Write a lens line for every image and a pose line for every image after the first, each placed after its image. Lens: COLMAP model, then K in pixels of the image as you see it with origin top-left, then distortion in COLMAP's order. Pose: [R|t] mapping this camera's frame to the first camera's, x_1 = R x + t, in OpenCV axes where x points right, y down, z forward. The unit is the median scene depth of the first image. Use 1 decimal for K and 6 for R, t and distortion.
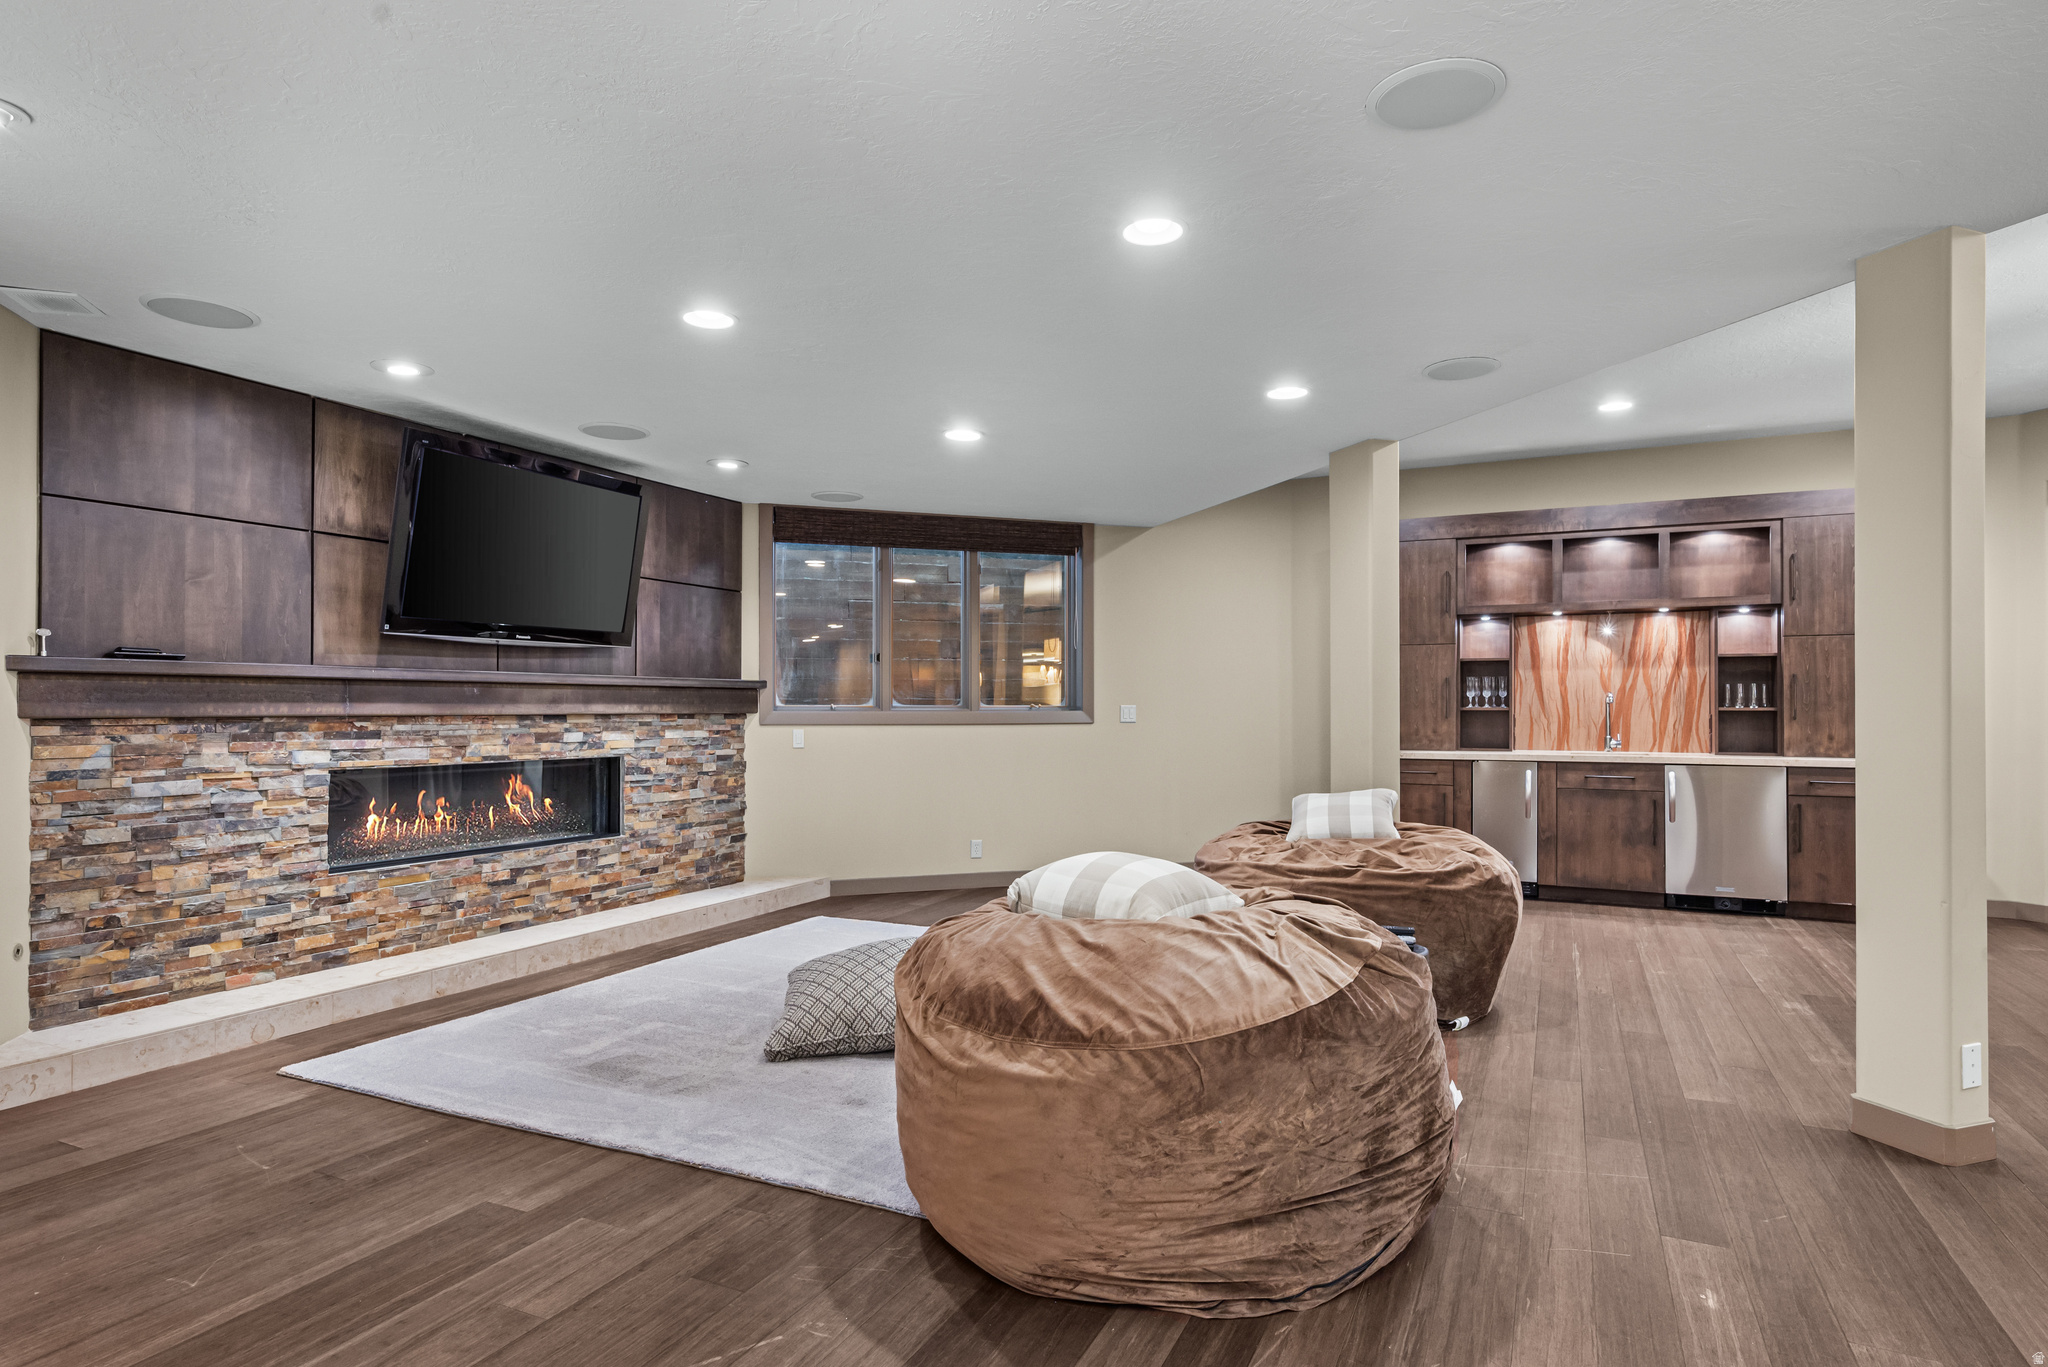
lens RADIAL K [[1109.0, 0, 1049.3], [0, 1109.0, 690.2], [0, 0, 1]] dist [0.006619, -0.002503]
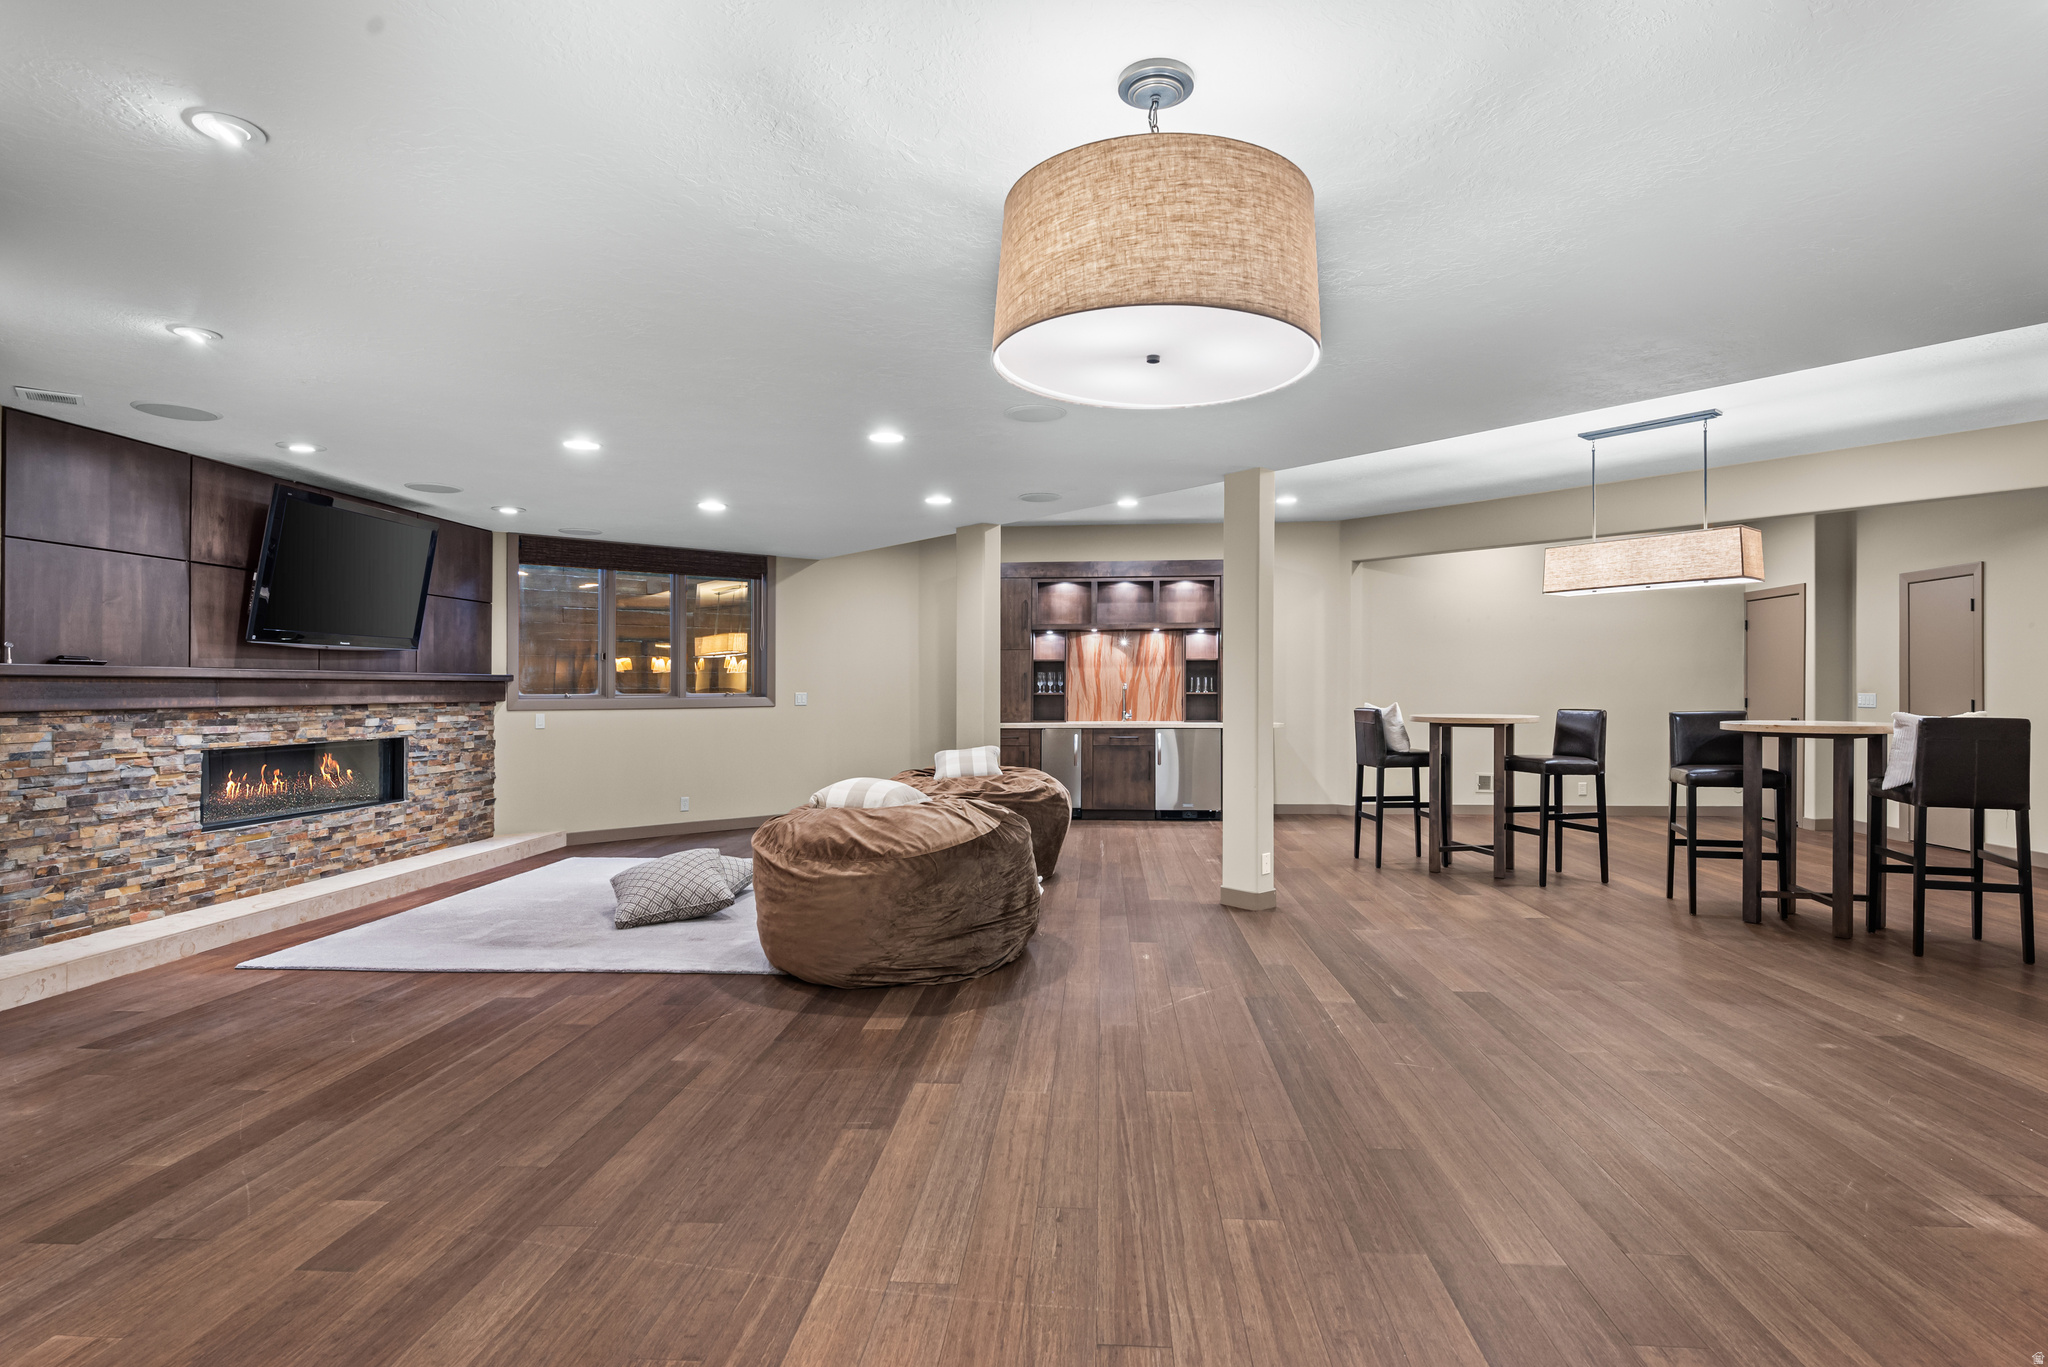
lens RADIAL K [[1033.7, 0, 1029.9], [0, 1033.7, 671.1], [0, 0, 1]] dist [0.012224, 0.001177]
pose [[0.935814, 0.001796, 0.352490, -0.136323], [-0.000981, 0.999996, -0.002490, -0.011836], [-0.352493, 0.001985, 0.935812, -0.325422]]
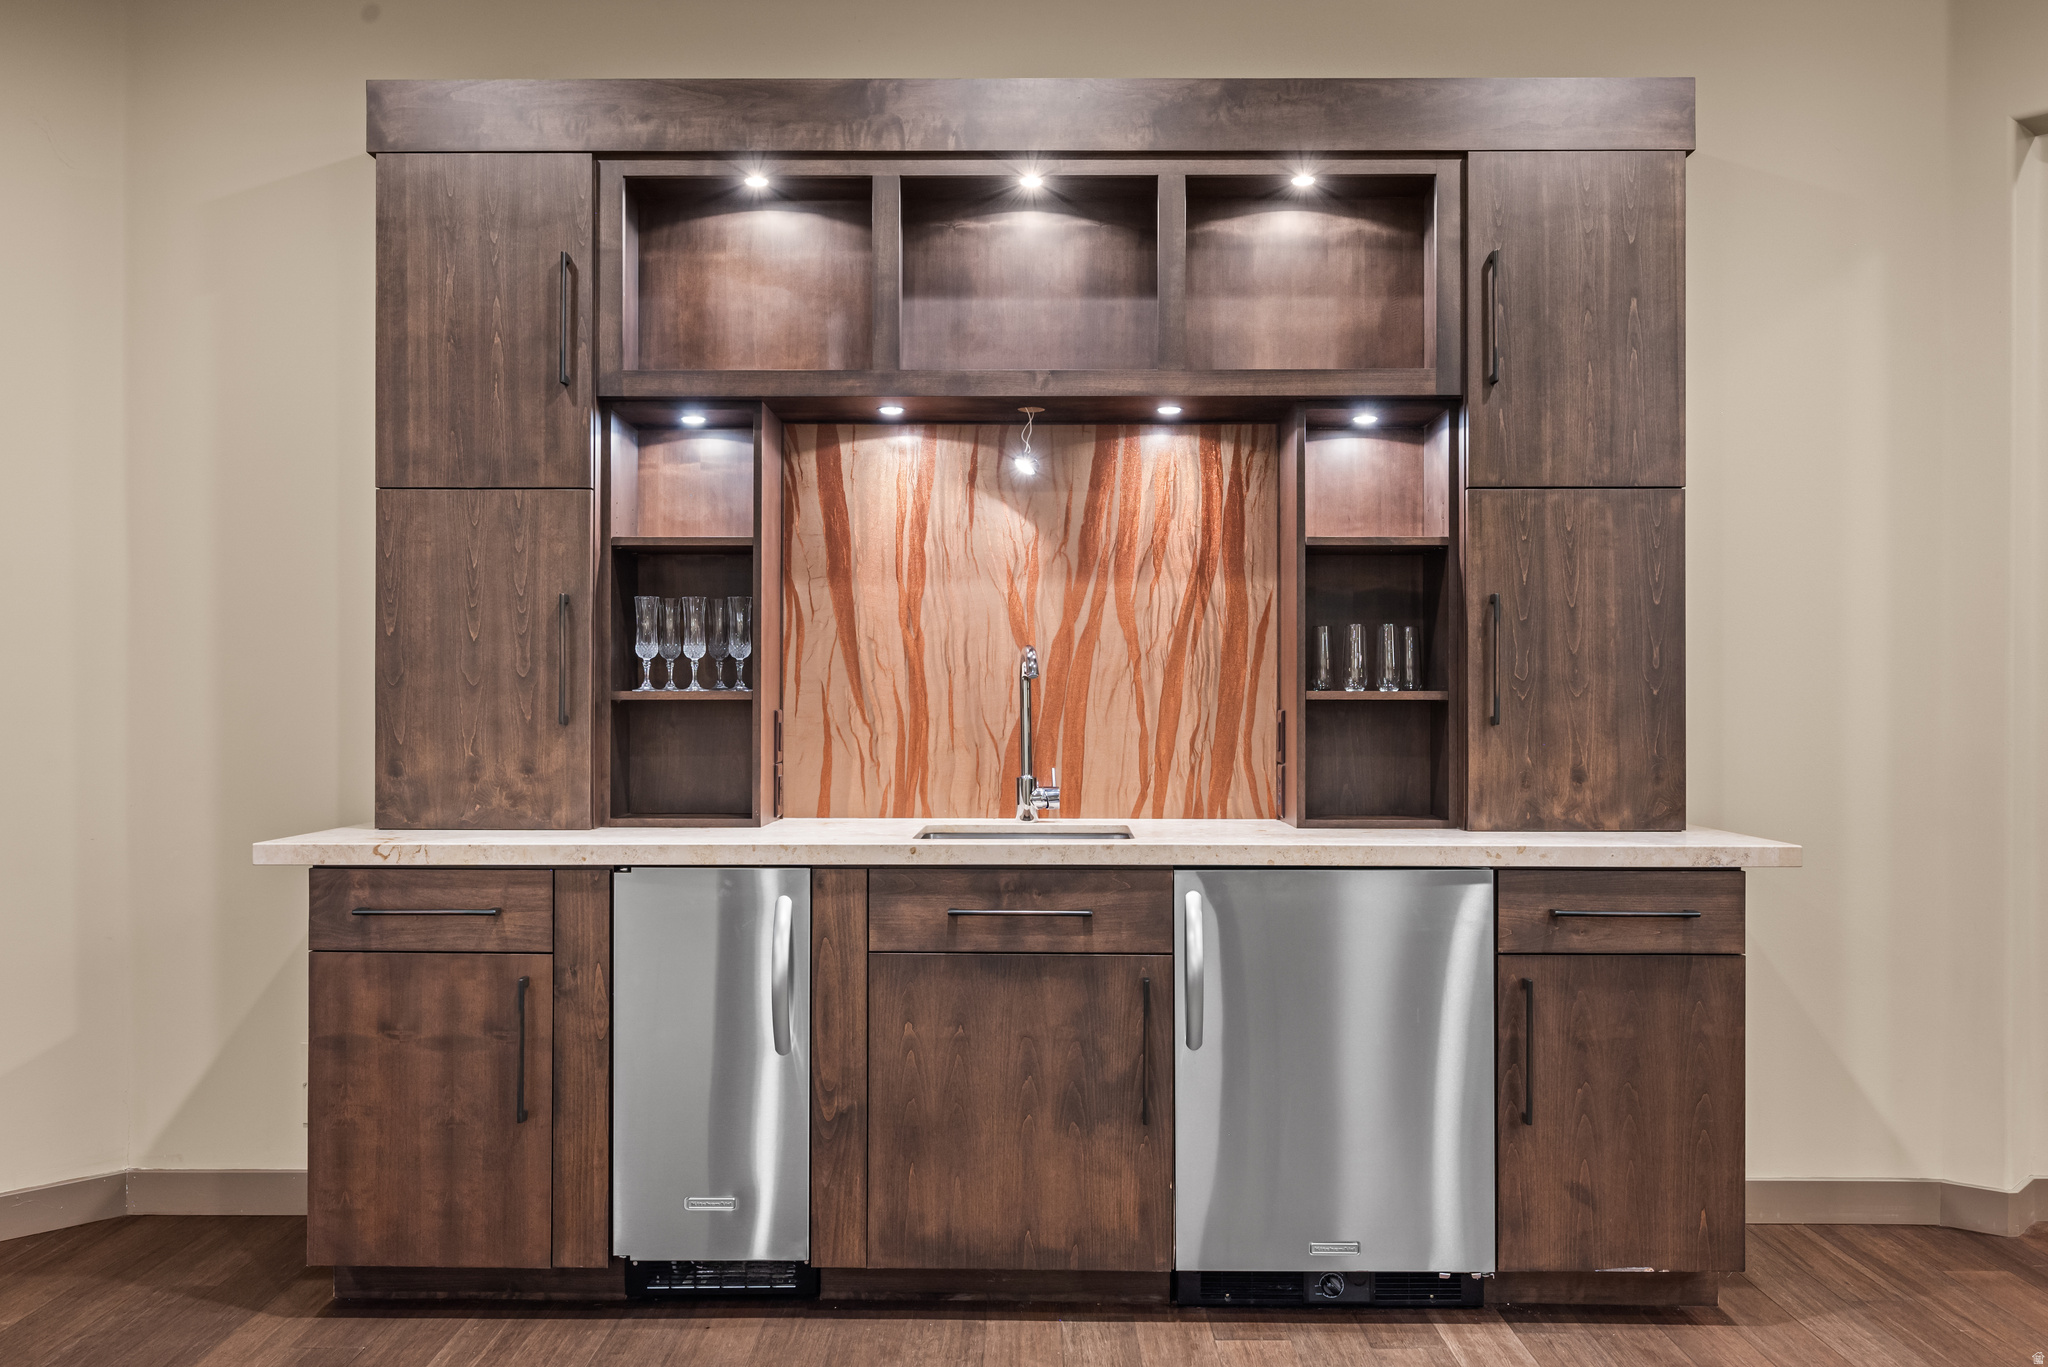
lens RADIAL K [[1737.0, 0, 1021.9], [0, 1737.0, 671.4], [0, 0, 1]] dist [-0.069168, -0.001253]
pose [[0.904708, 0.005596, 0.425996, 0.312388], [-0.005654, 0.999983, -0.001128, 0.011426], [-0.425996, -0.001388, 0.904724, 0.588518]]
